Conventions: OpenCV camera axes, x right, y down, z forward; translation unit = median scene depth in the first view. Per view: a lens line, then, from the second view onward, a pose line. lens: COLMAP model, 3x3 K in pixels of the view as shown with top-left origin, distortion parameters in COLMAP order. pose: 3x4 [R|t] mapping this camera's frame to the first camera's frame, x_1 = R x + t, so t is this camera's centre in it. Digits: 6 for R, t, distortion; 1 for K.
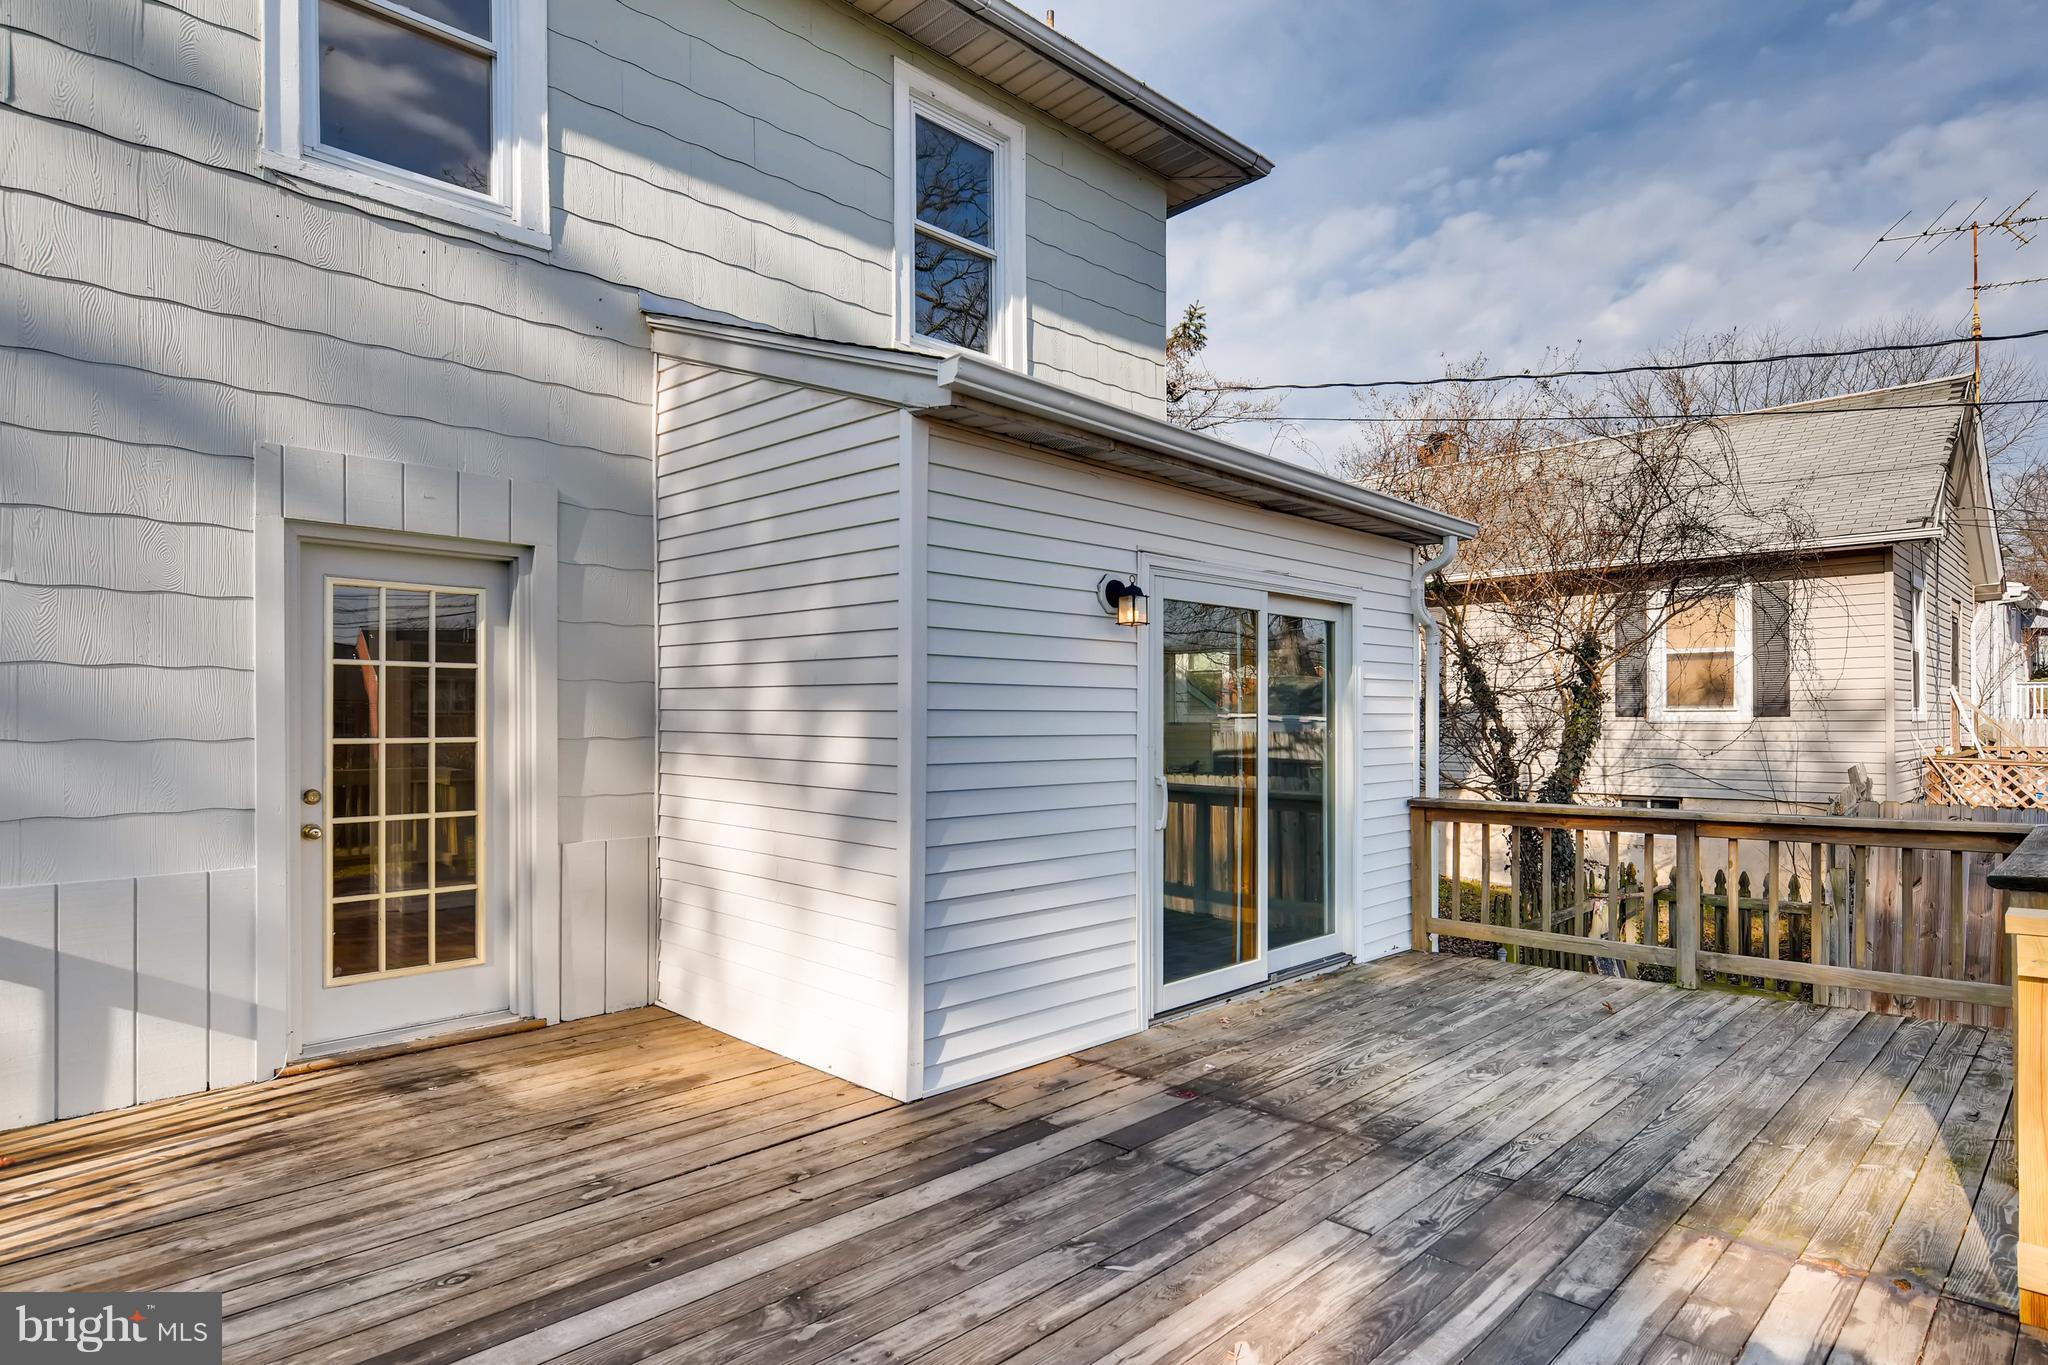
lens RADIAL K [[1046.6, 0, 1027.6], [0, 1046.6, 700.7], [0, 0, 1]] dist [-0.003558, -0.001637]
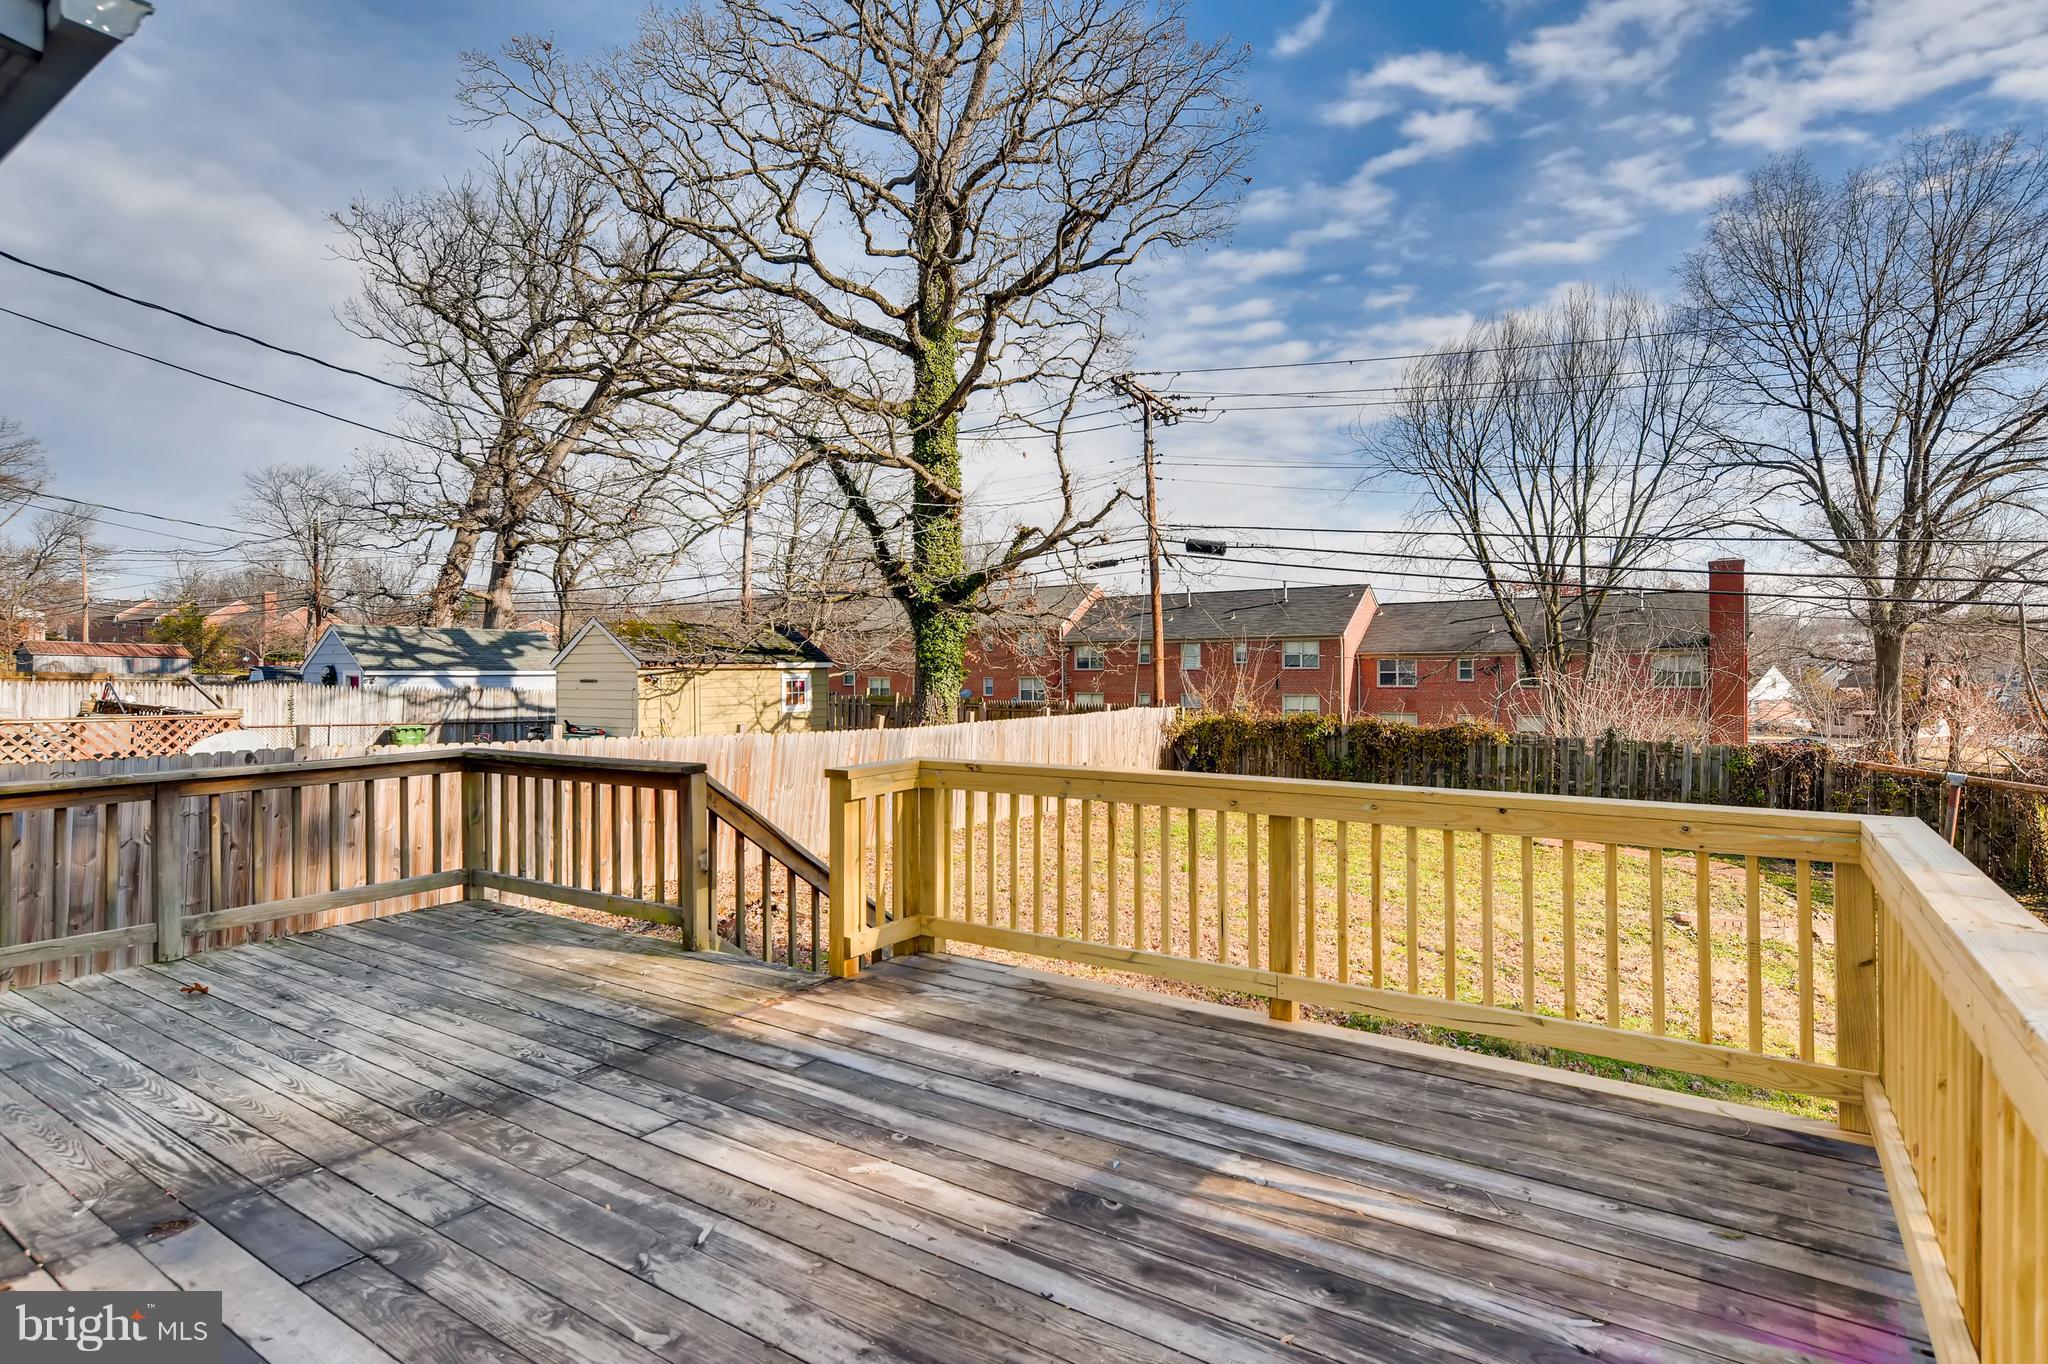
lens RADIAL K [[1031.9, 0, 1021.5], [0, 1031.9, 687.7], [0, 0, 1]] dist [-0.002702, 0.001059]
pose [[-0.147216, -0.015404, 0.988984, -0.723697], [-0.011189, 0.999841, 0.013907, 0.013292], [-0.989041, -0.009018, -0.147364, 0.688170]]
